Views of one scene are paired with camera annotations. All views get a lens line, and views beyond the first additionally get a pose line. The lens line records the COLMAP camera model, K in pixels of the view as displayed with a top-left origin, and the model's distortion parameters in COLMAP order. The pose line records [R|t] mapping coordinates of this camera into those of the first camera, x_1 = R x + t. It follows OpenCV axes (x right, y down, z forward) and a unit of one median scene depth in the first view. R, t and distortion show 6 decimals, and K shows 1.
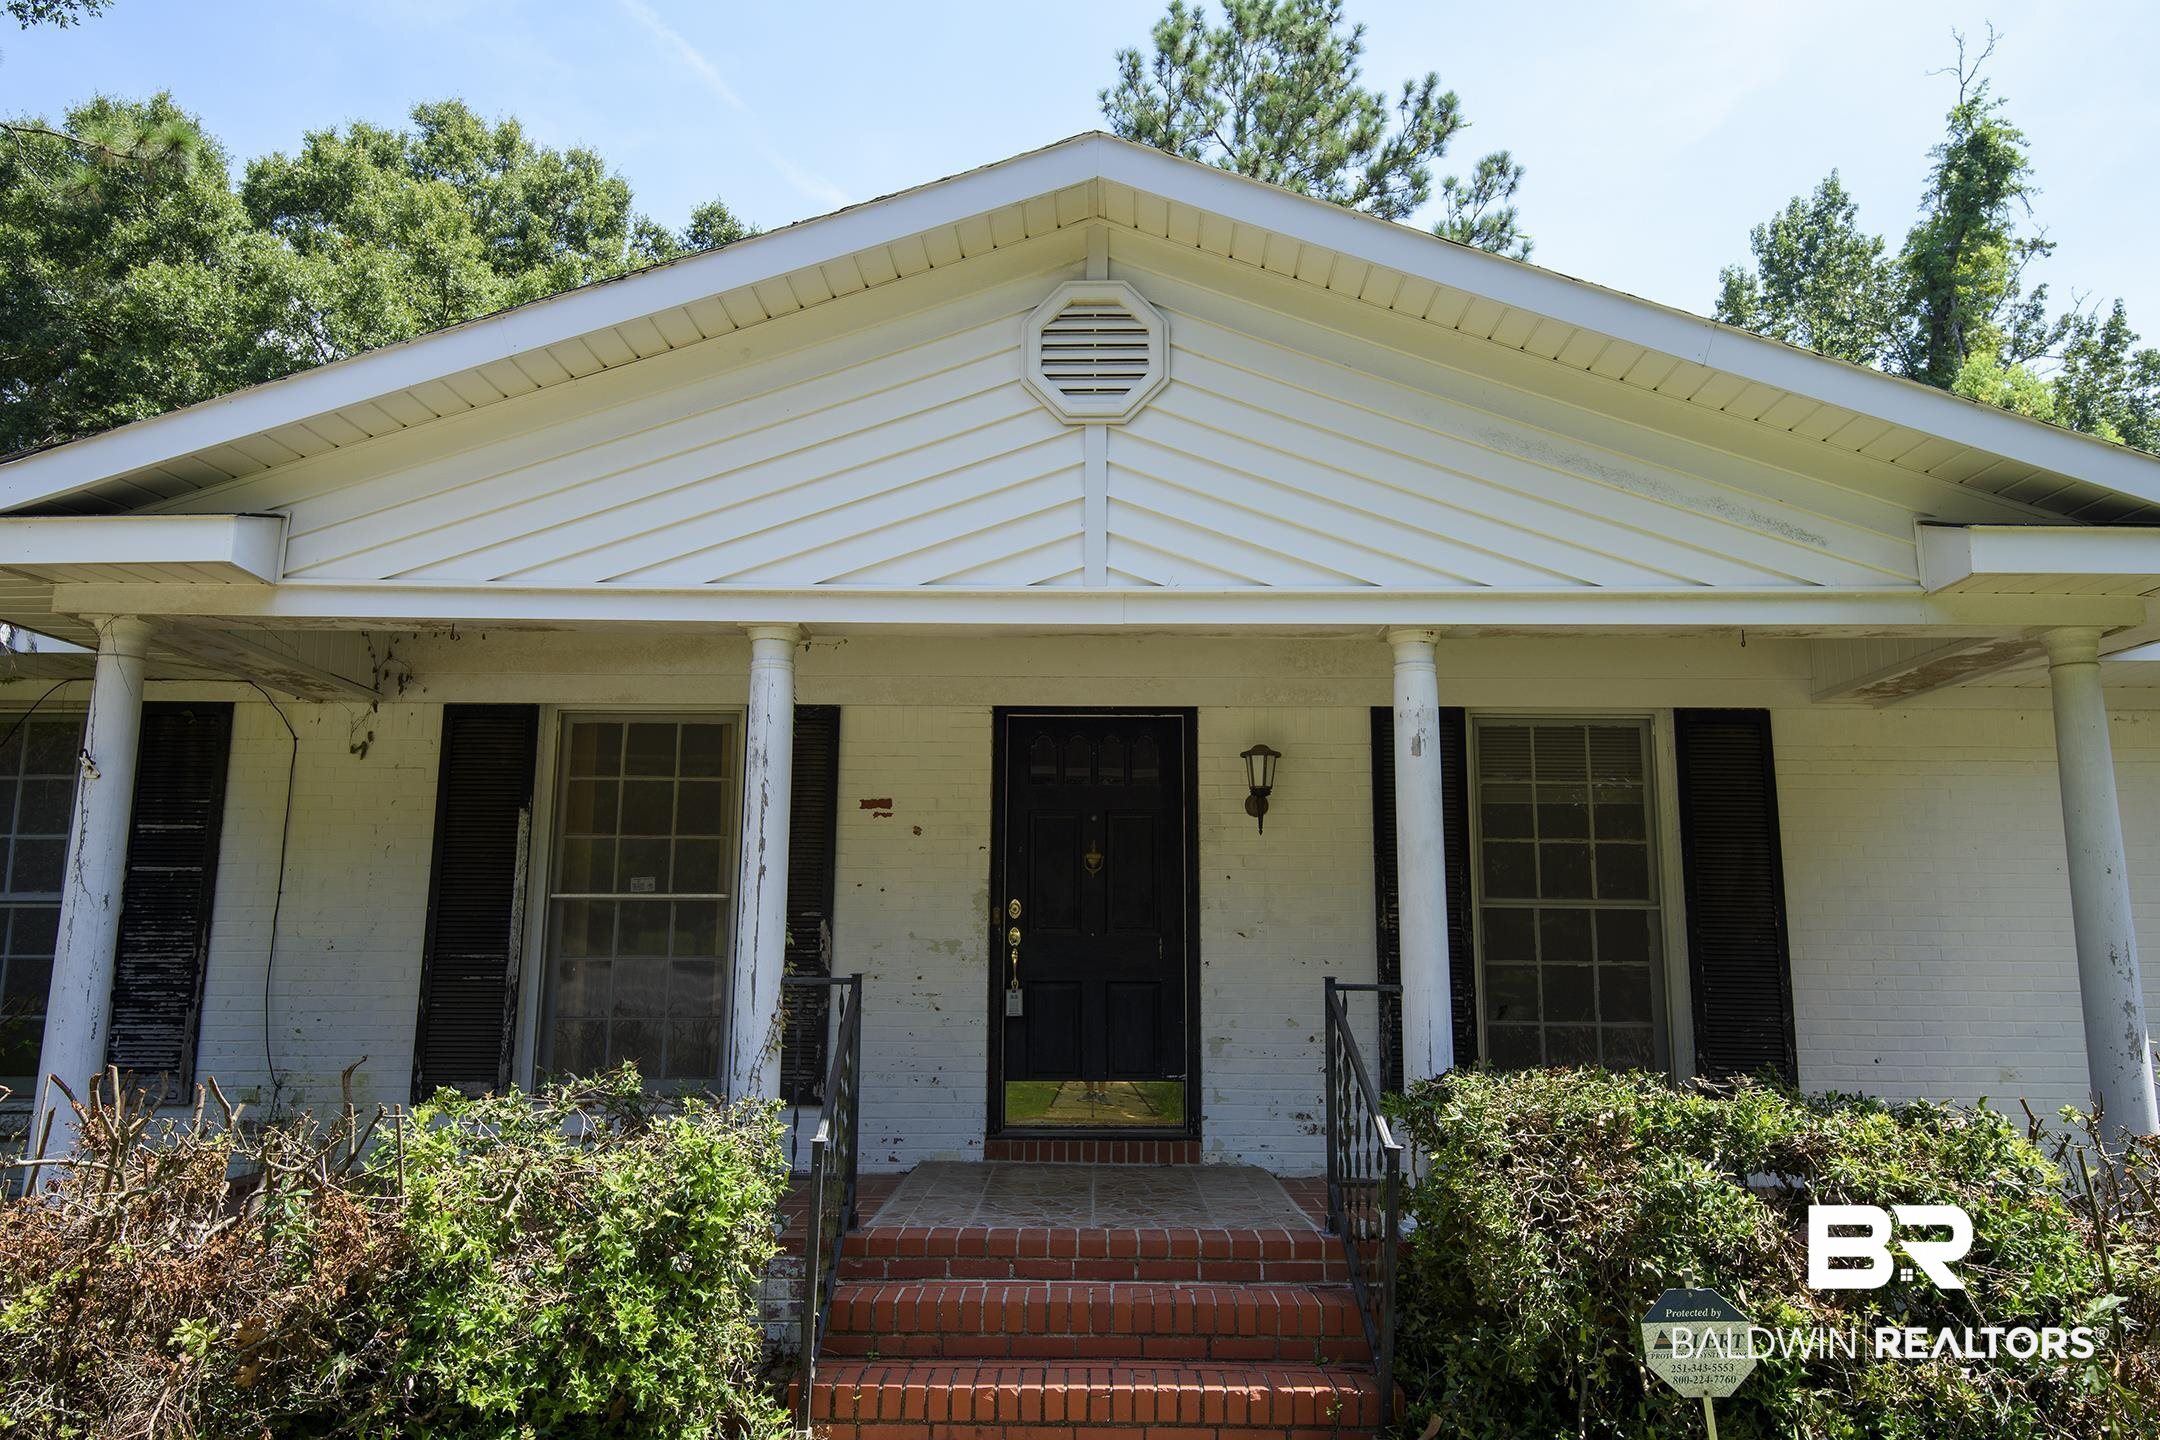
lens RADIAL K [[1457.8, 0, 1080.0], [0, 1457.8, 720.0], [0, 0, 1]] dist [0.032637, 0.001283]
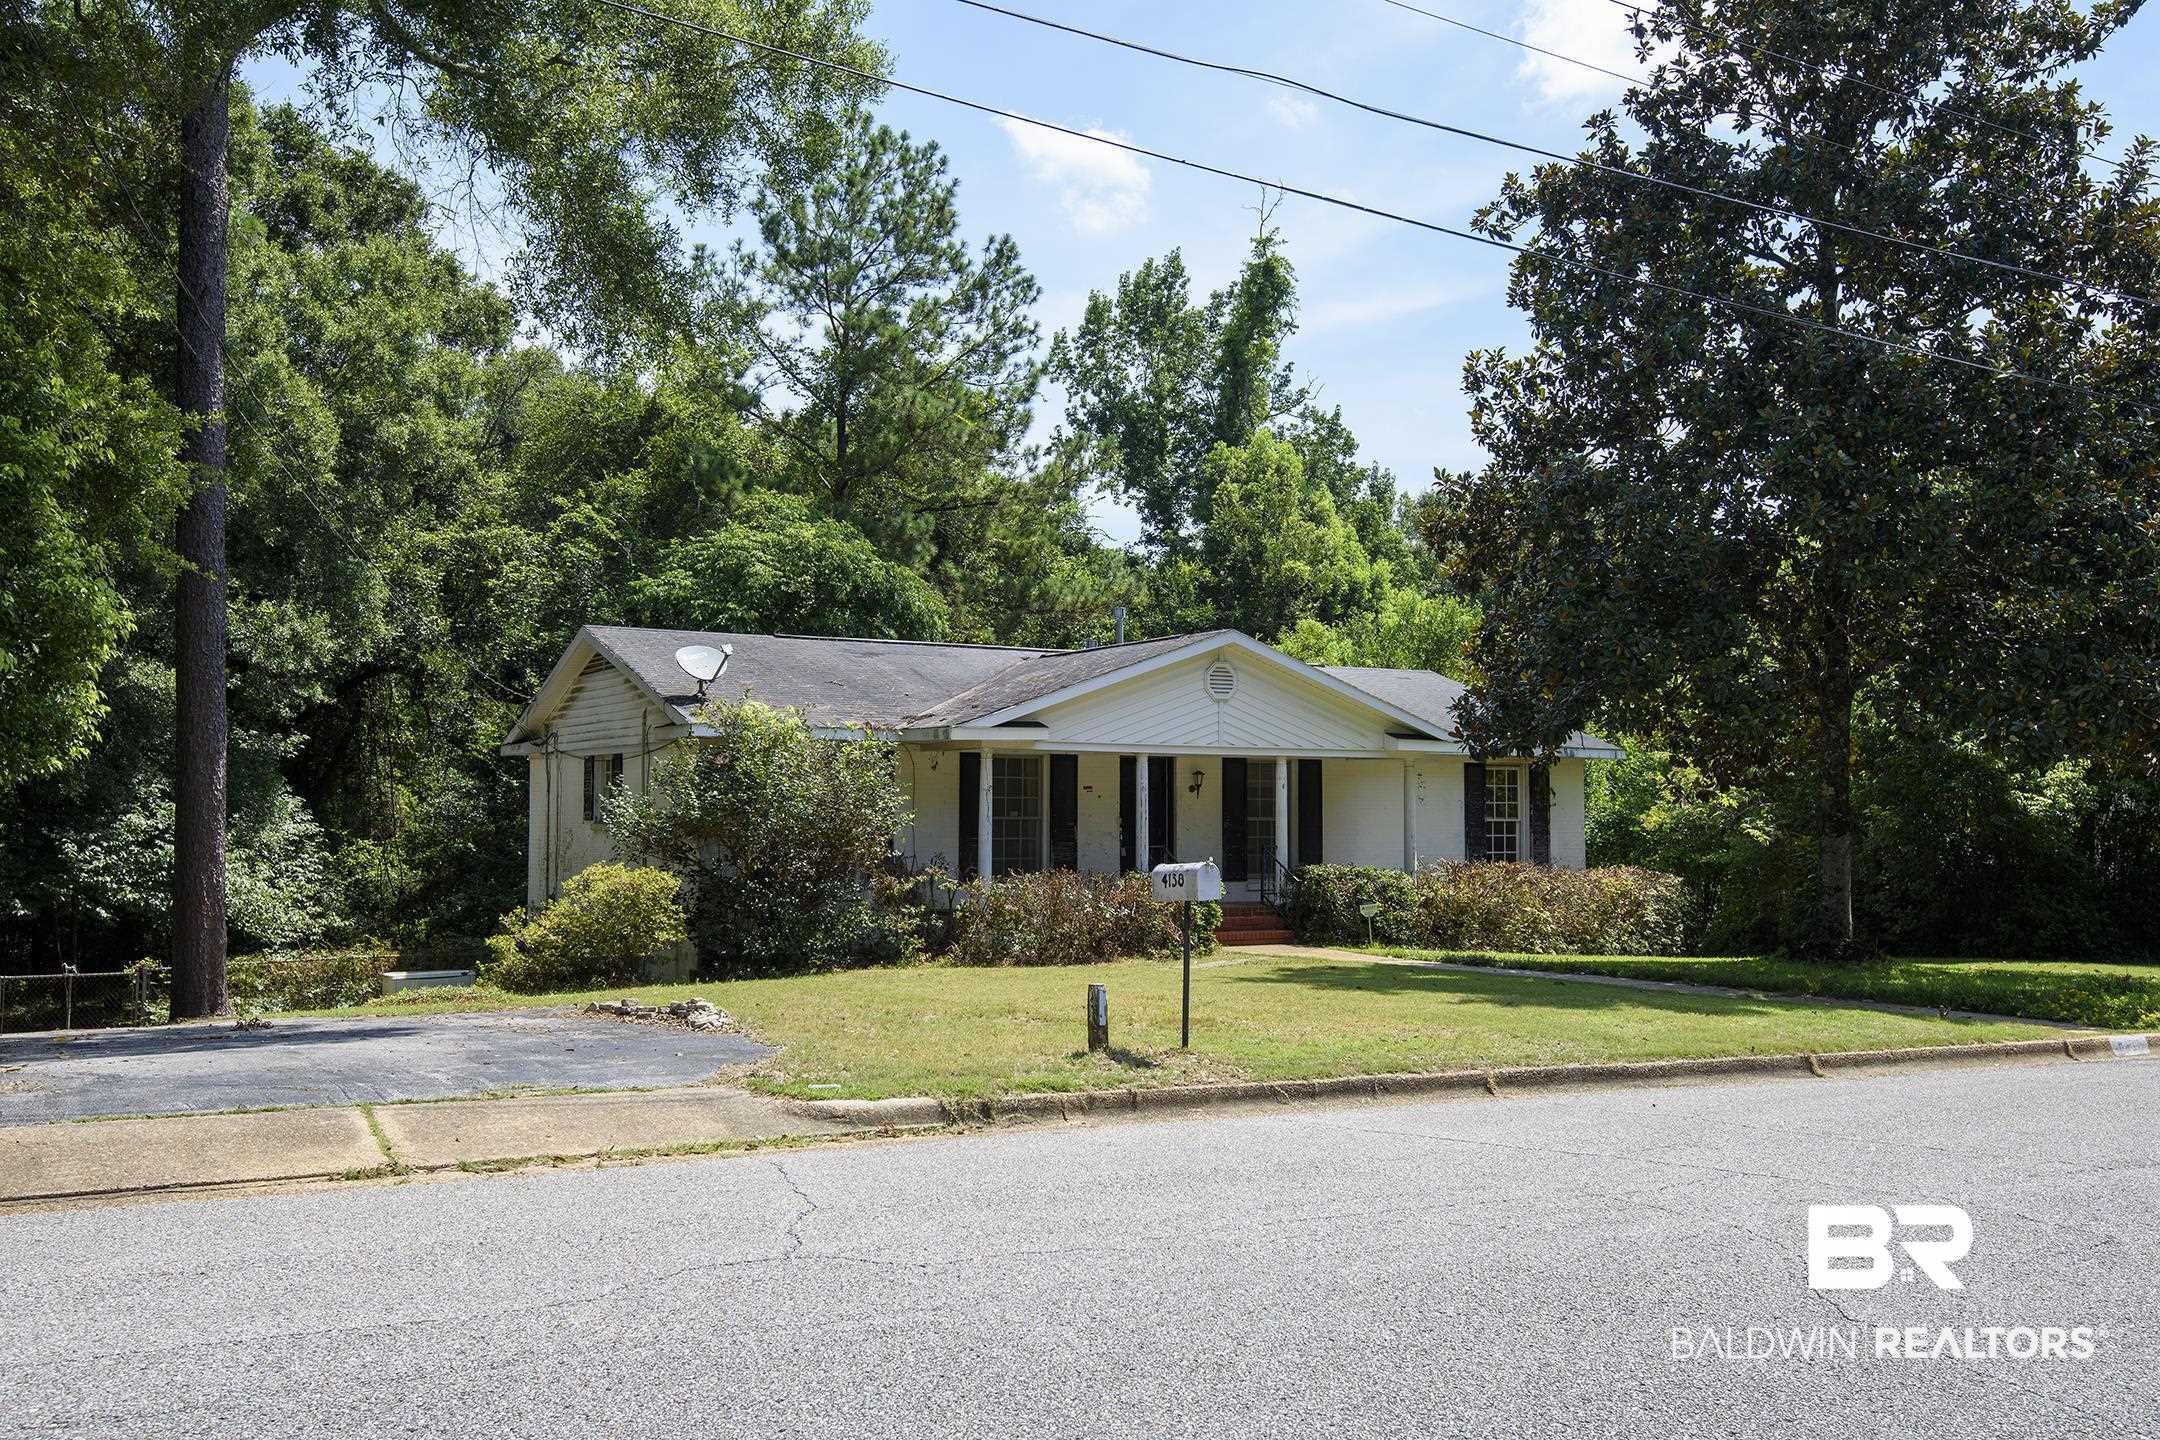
lens RADIAL K [[1816.8, 0, 1080.0], [0, 1816.8, 720.0], [0, 0, 1]] dist [0.057024, -0.011017]
pose [[0.856486, 0.022548, 0.515678, -0.475929], [-0.081669, 0.992381, 0.092252, -0.096655], [-0.509669, -0.121127, 0.851802, -0.497253]]
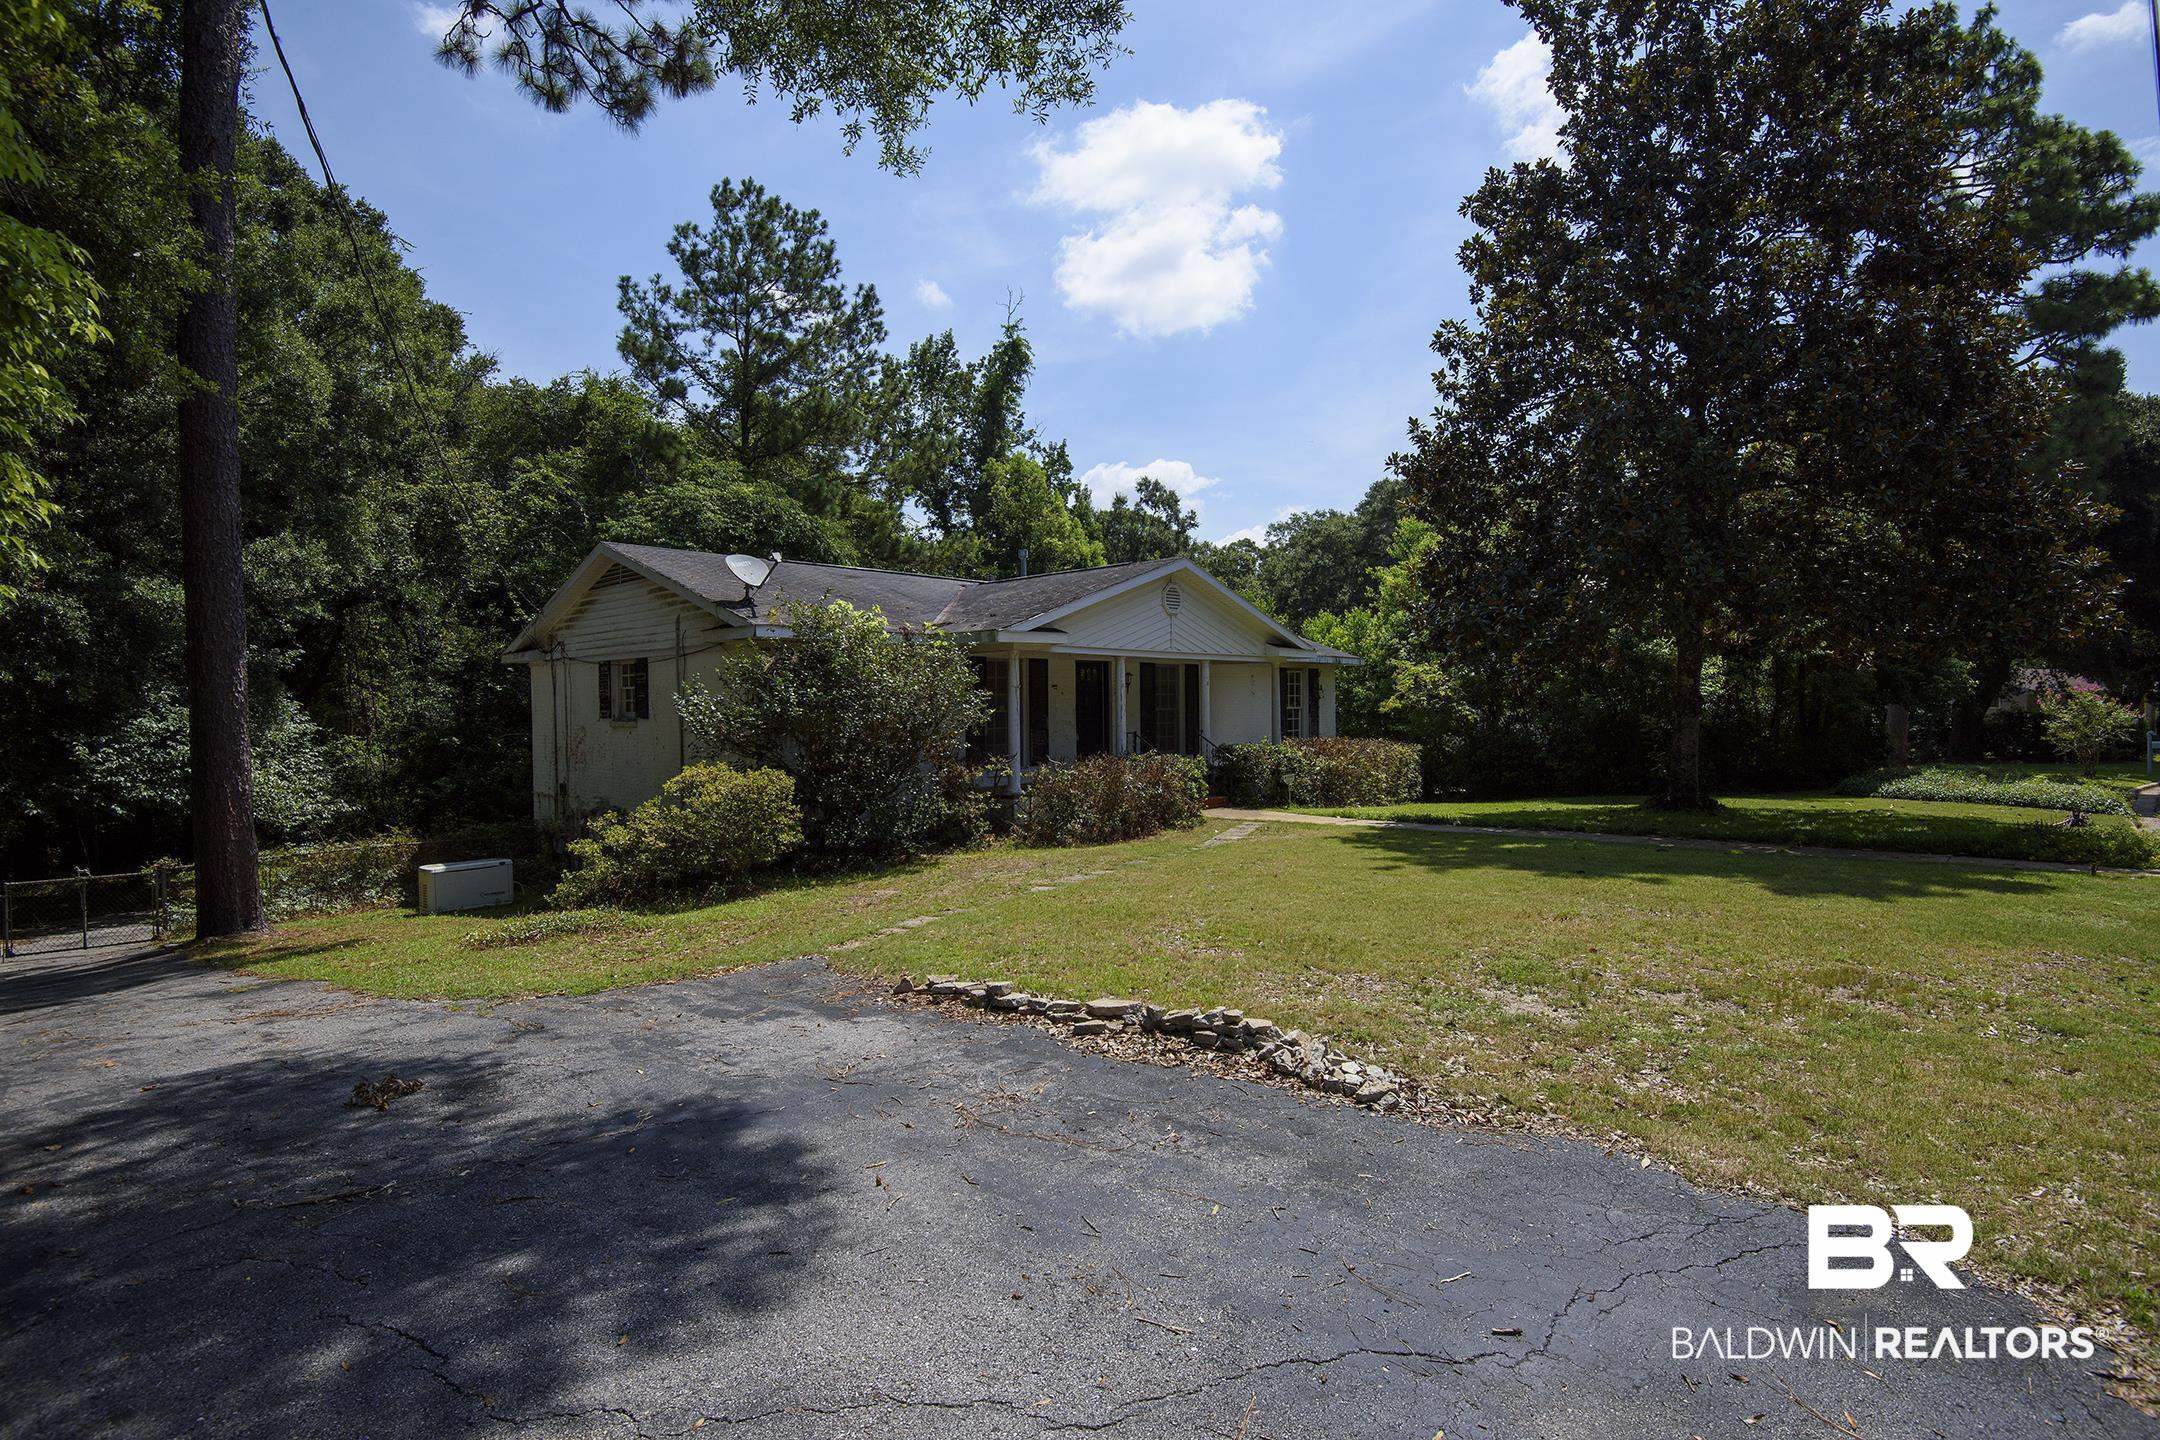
lens RADIAL K [[1025.7, 0, 1080.0], [0, 1025.7, 720.0], [0, 0, 1]] dist [-0.002819, -0.026068]
pose [[0.684388, -0.021717, 0.728794, -0.452623], [-0.105893, 0.985998, 0.128823, -0.045428], [-0.721387, -0.165339, 0.672506, -0.188604]]
